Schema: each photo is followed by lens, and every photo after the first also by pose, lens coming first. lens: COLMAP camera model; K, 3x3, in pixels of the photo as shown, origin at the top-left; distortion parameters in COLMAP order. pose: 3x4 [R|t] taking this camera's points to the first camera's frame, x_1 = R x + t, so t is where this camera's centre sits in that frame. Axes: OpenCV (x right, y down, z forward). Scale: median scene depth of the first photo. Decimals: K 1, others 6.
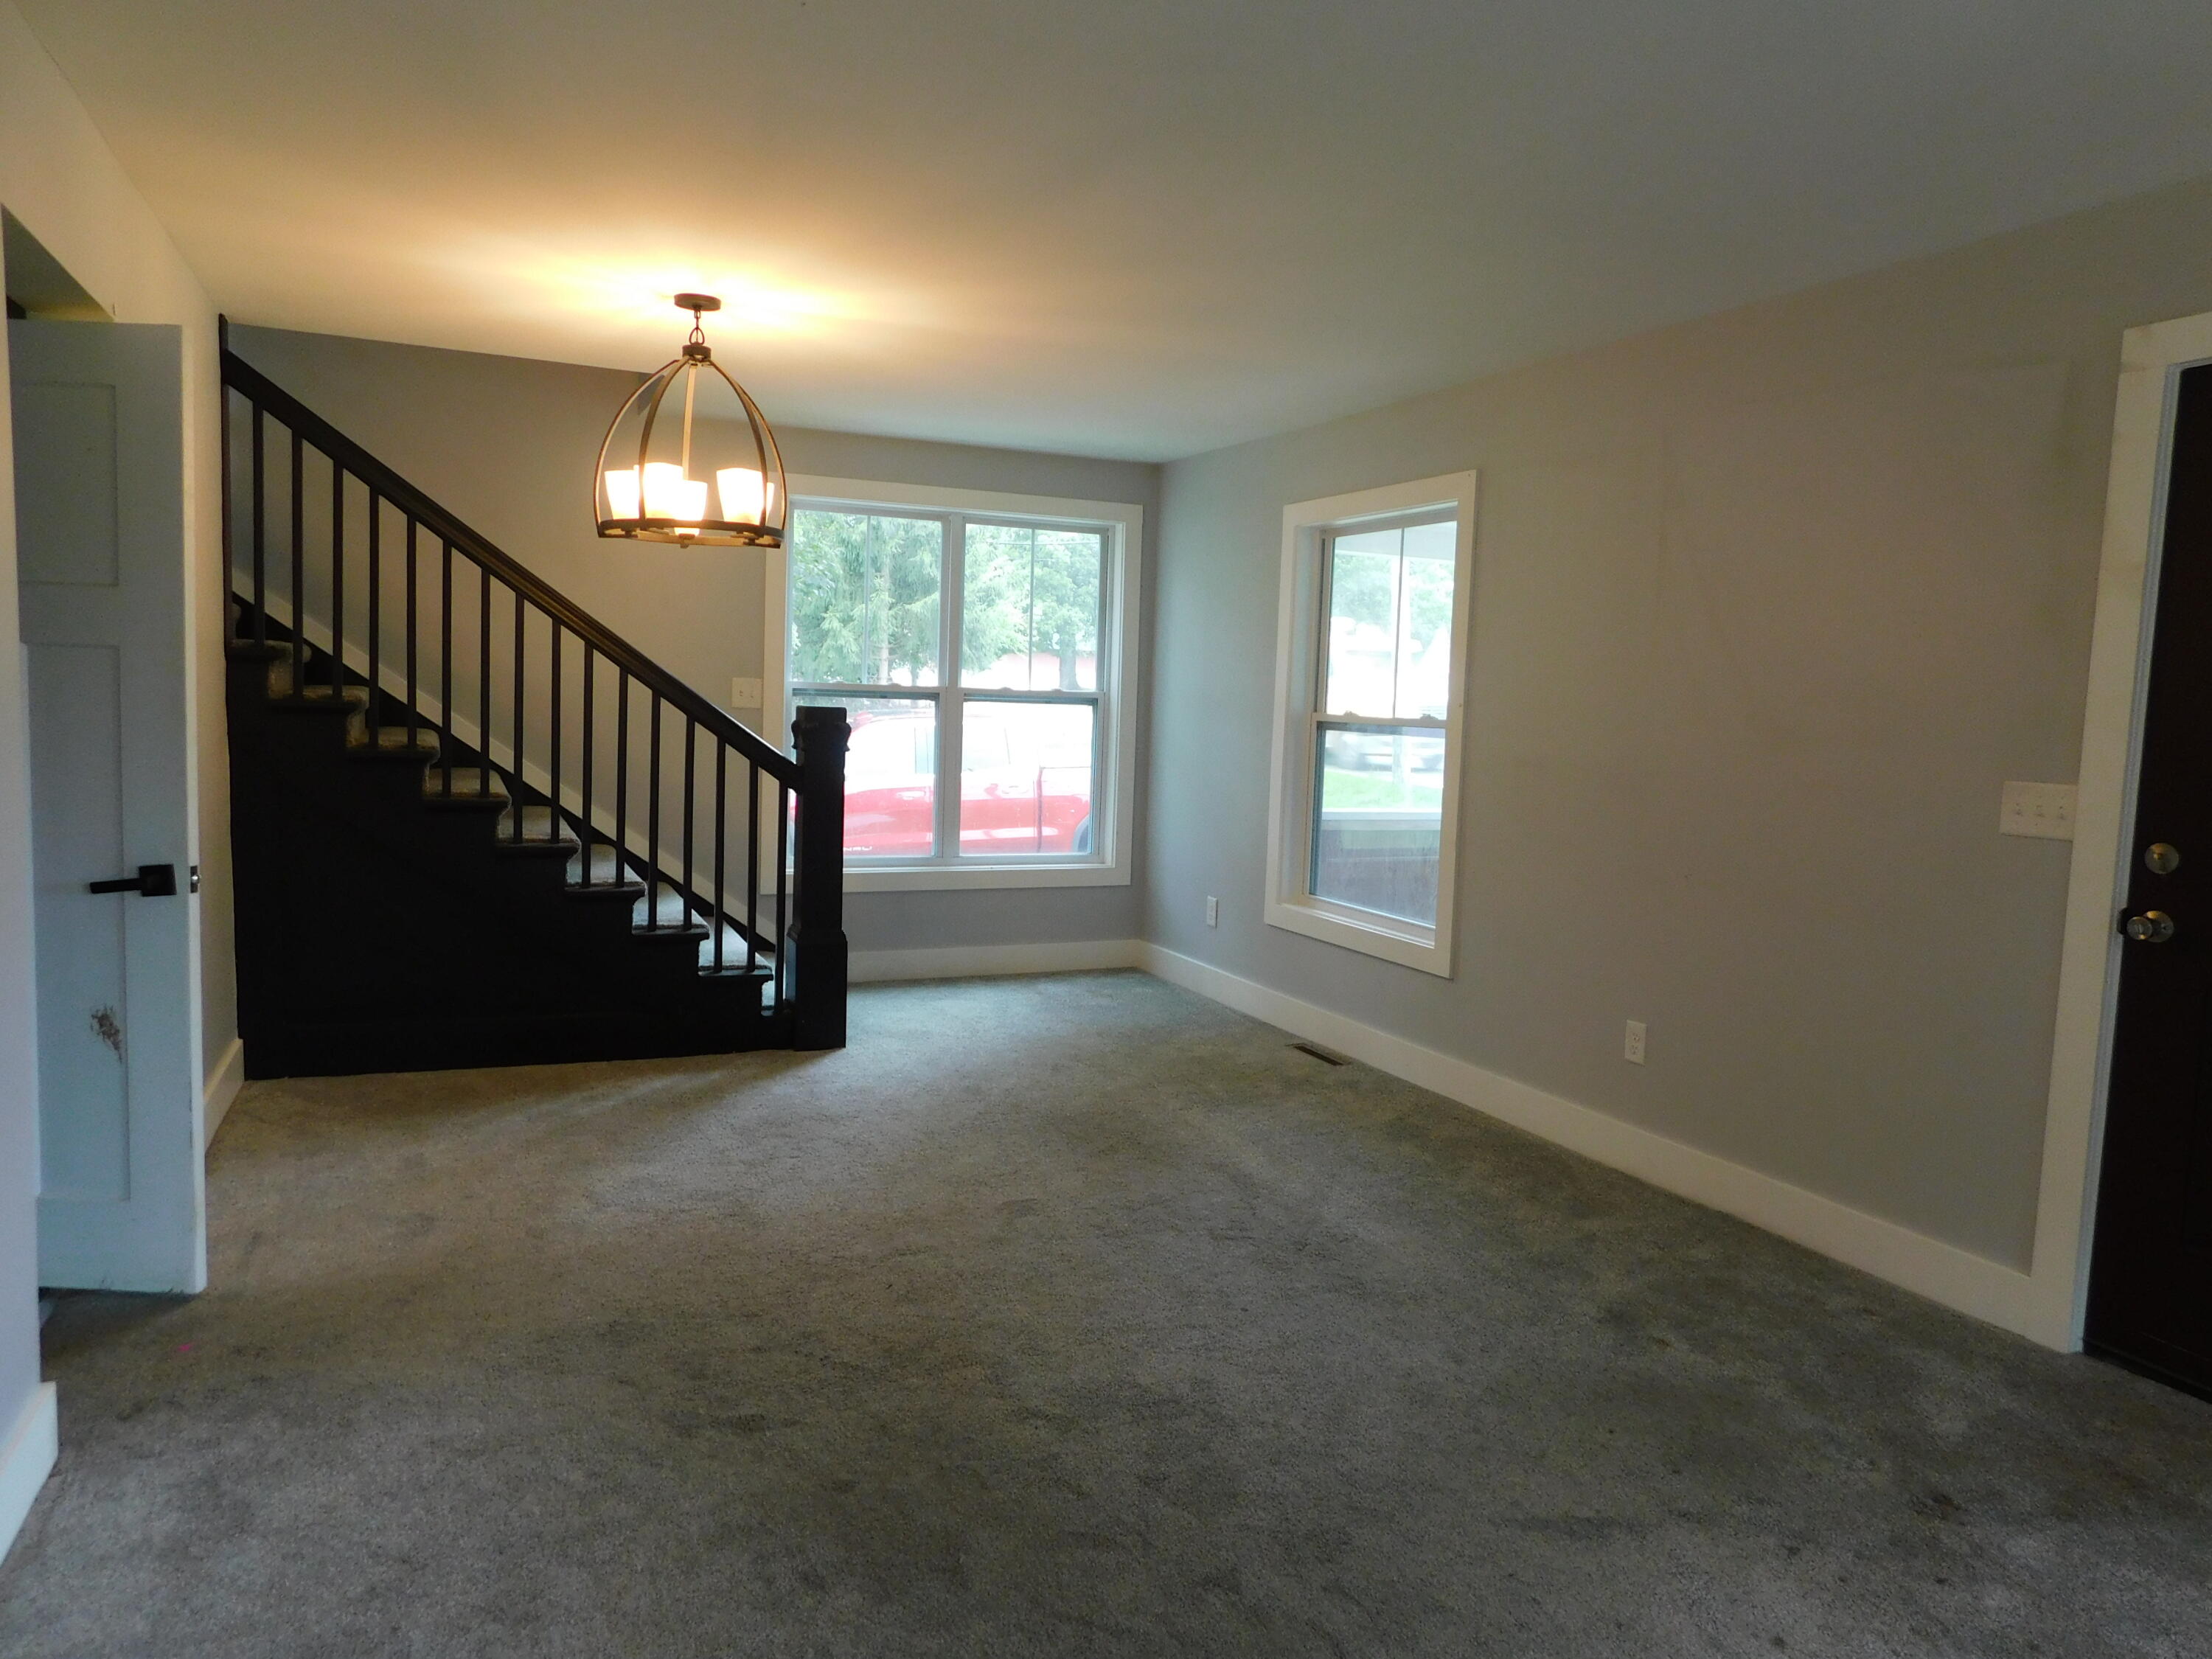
lens RADIAL K [[1468.2, 0, 1103.9], [0, 1468.2, 817.8], [0, 0, 1]] dist [-0.057469, 0.045534]
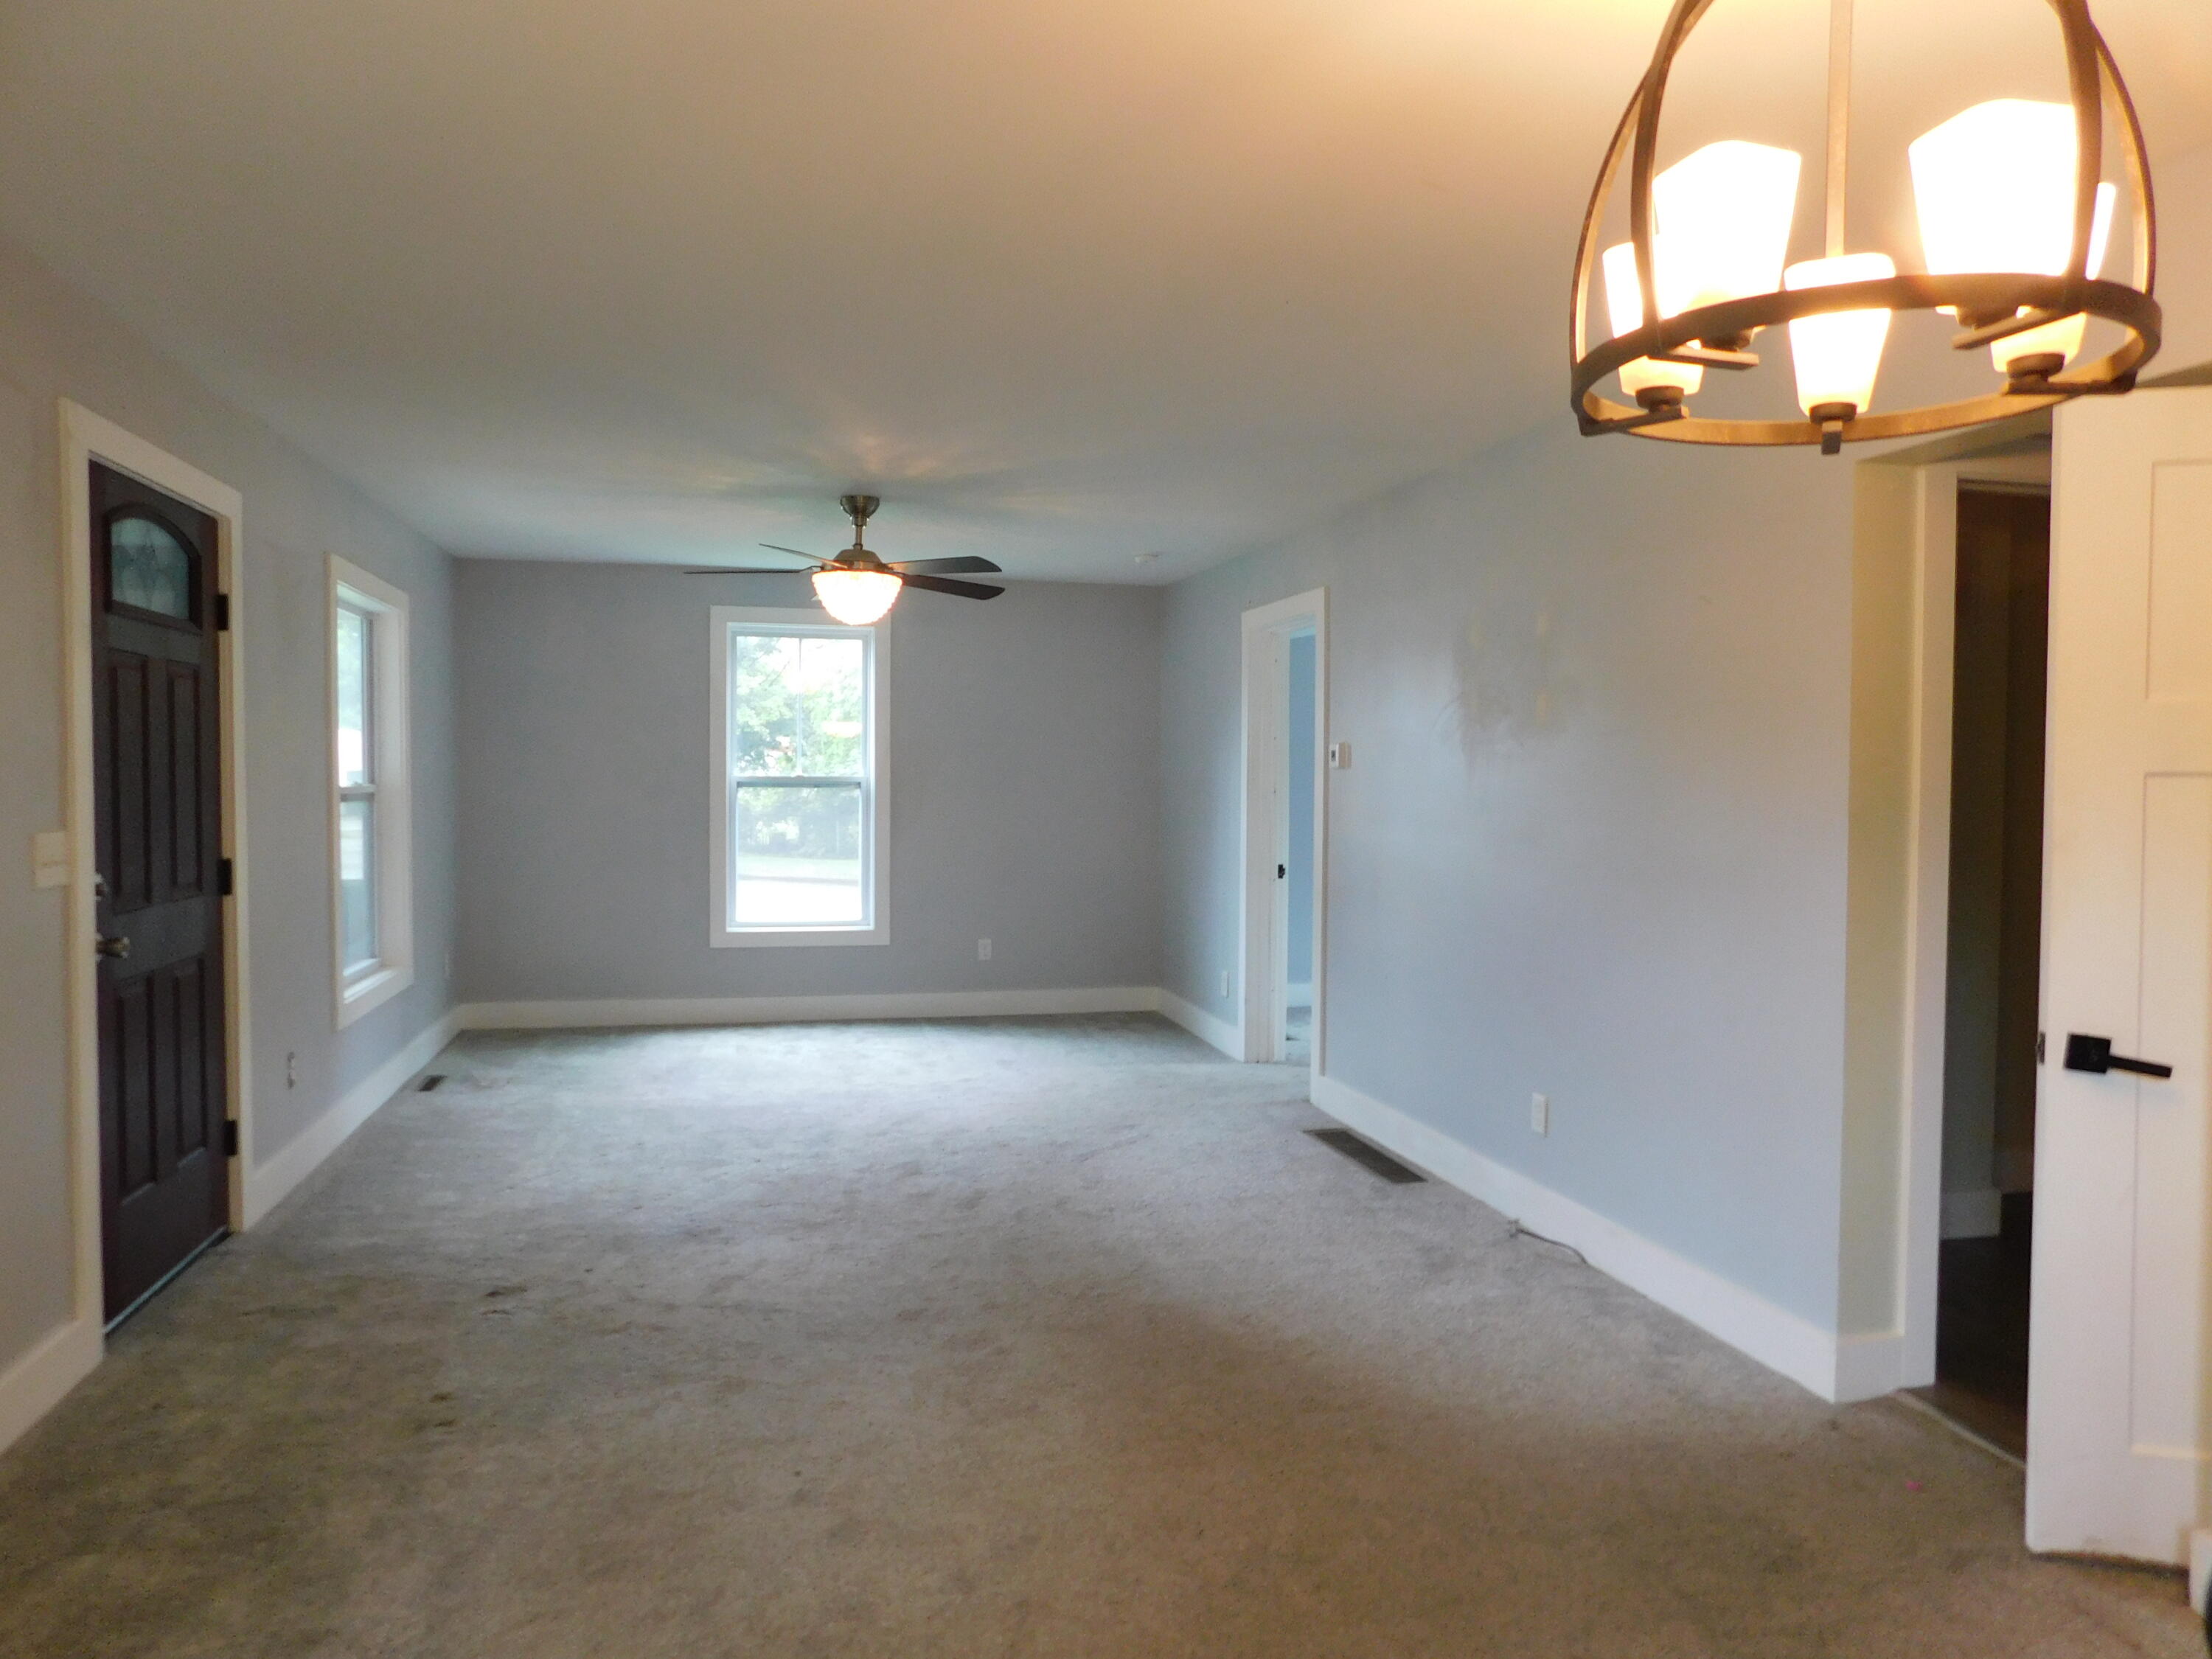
lens RADIAL K [[1468.2, 0, 1115.2], [0, 1468.2, 835.1], [0, 0, 1]] dist [-0.057469, 0.045534]
pose [[-0.982634, -0.046104, 0.179734, -0.198517], [-0.022016, 0.990767, 0.133778, -0.141535], [-0.184242, 0.127498, -0.974576, 1.525180]]
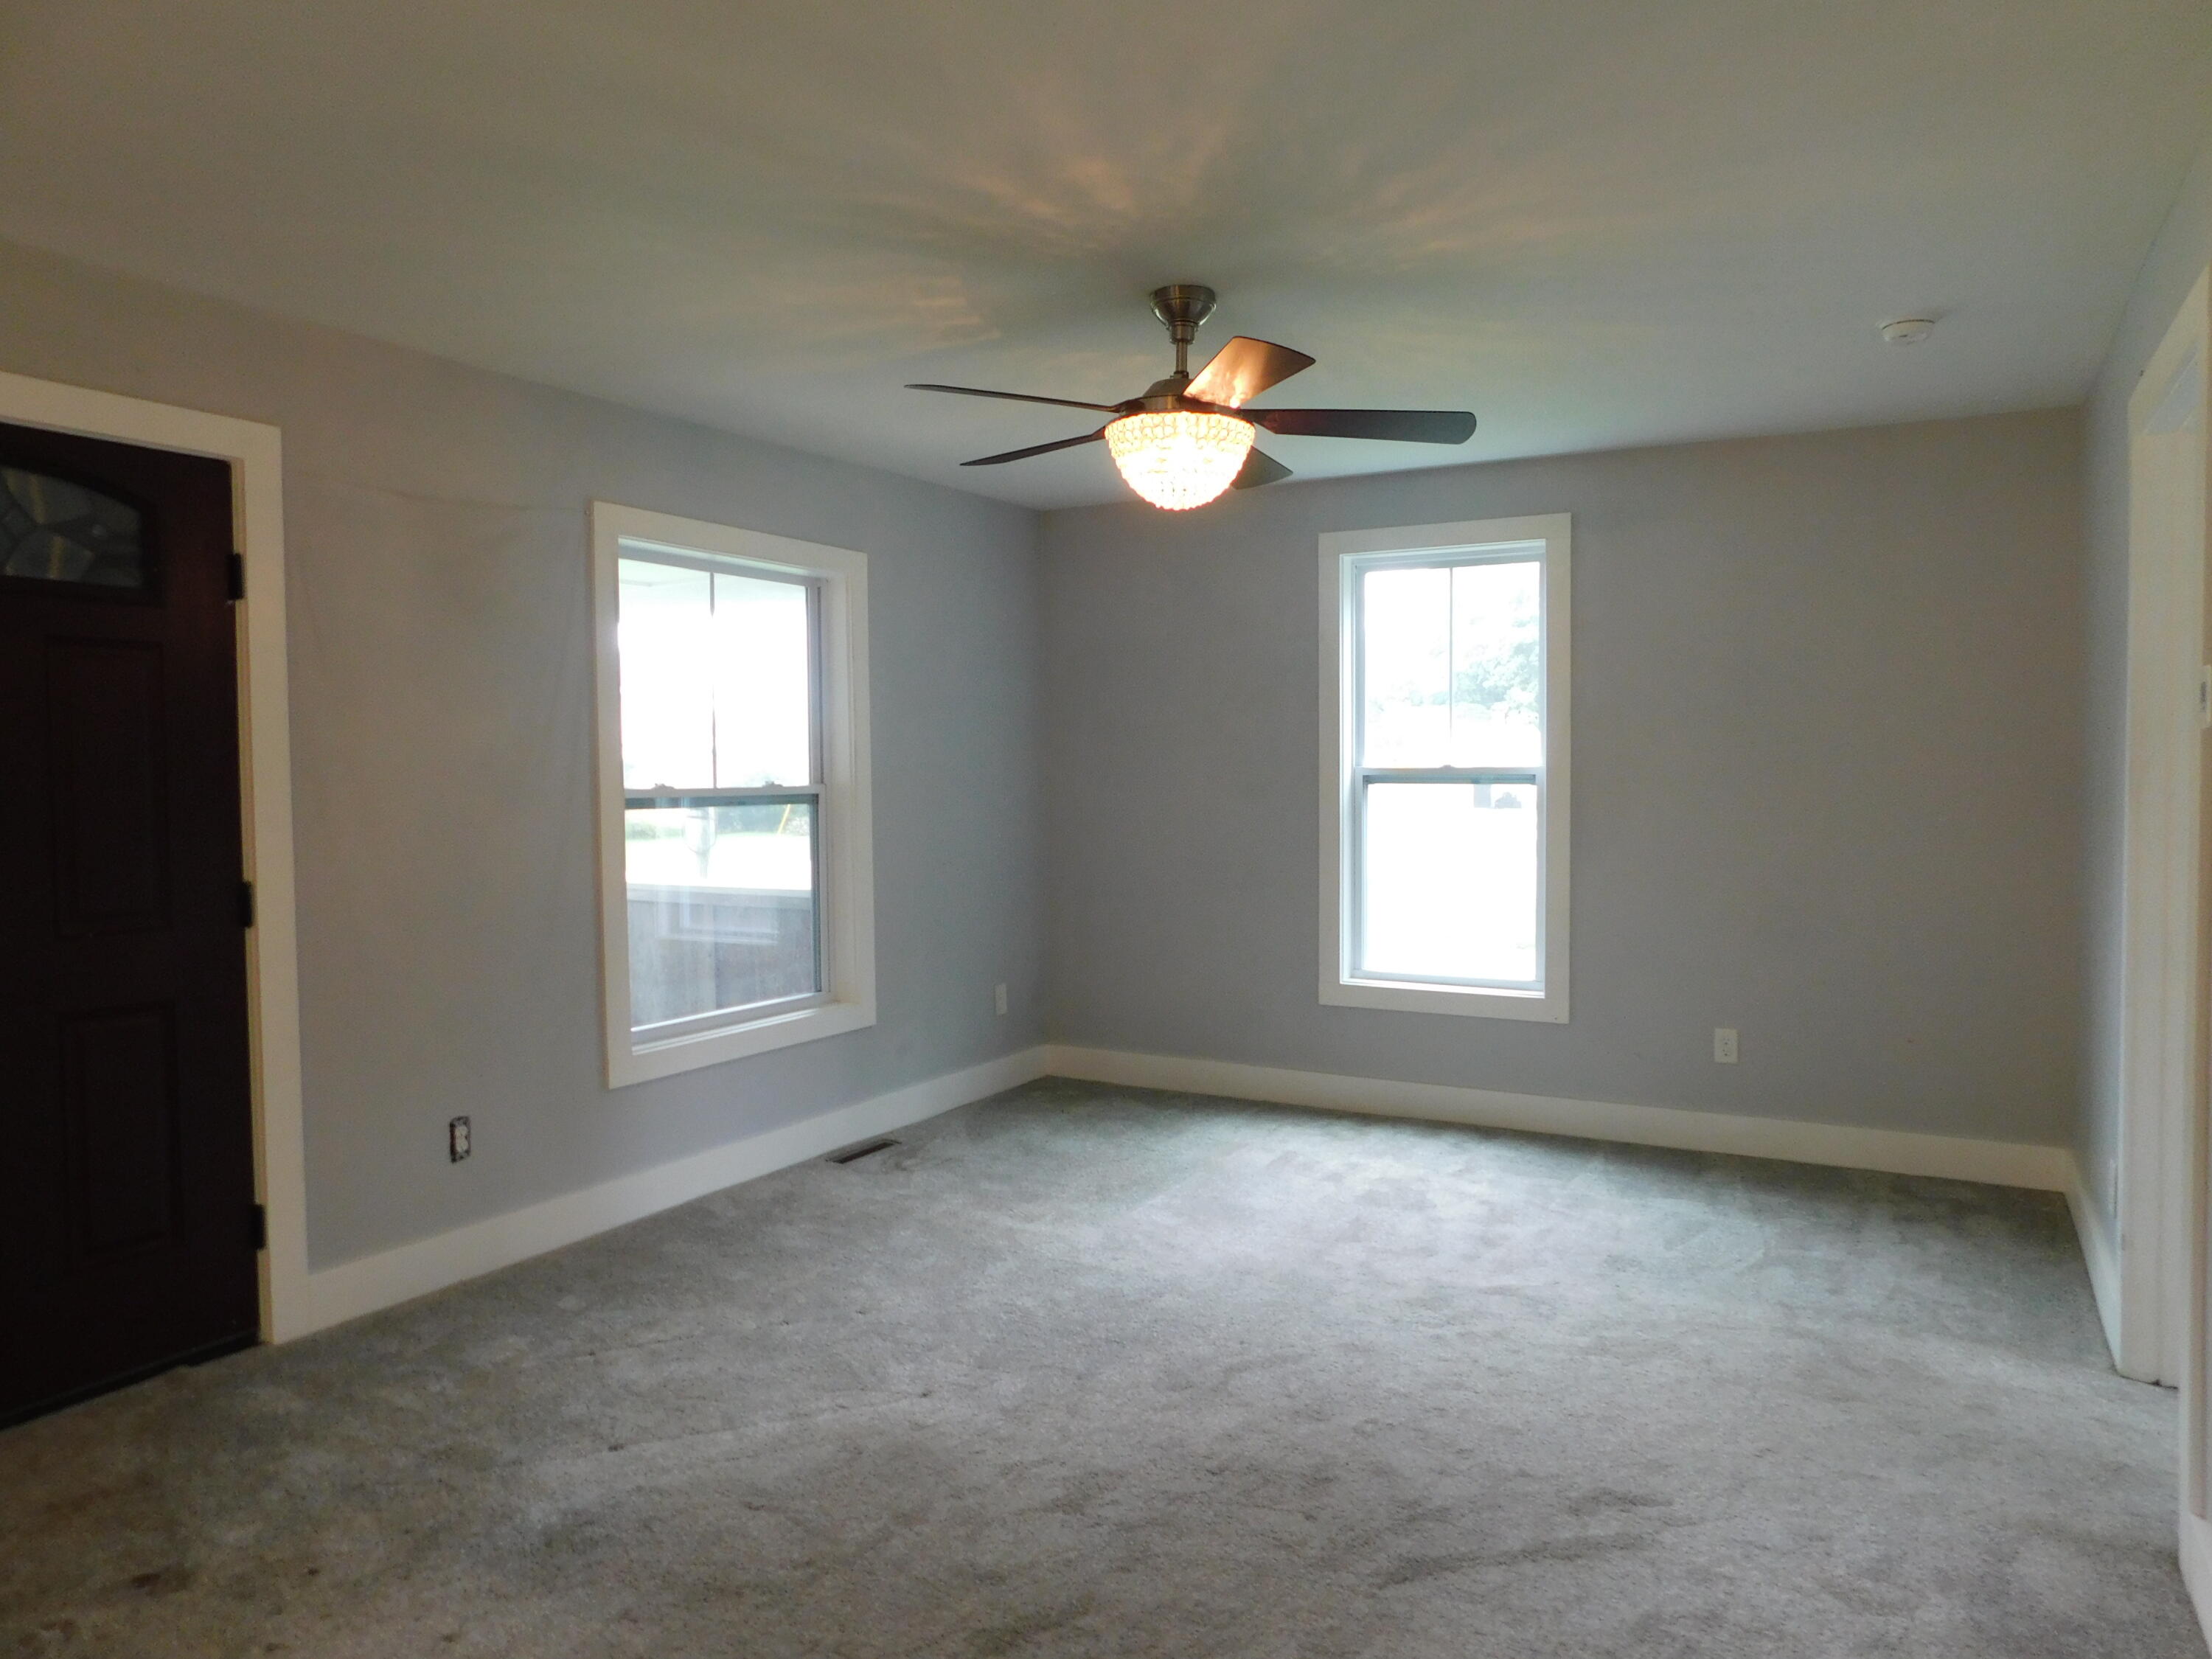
lens RADIAL K [[1468.2, 0, 1107.7], [0, 1468.2, 835.0], [0, 0, 1]] dist [-0.057469, 0.045534]
pose [[-0.576864, -0.065624, 0.814200, -0.365303], [0.063053, 0.990216, 0.124484, -0.068036], [-0.814403, 0.123148, -0.567082, 0.642558]]
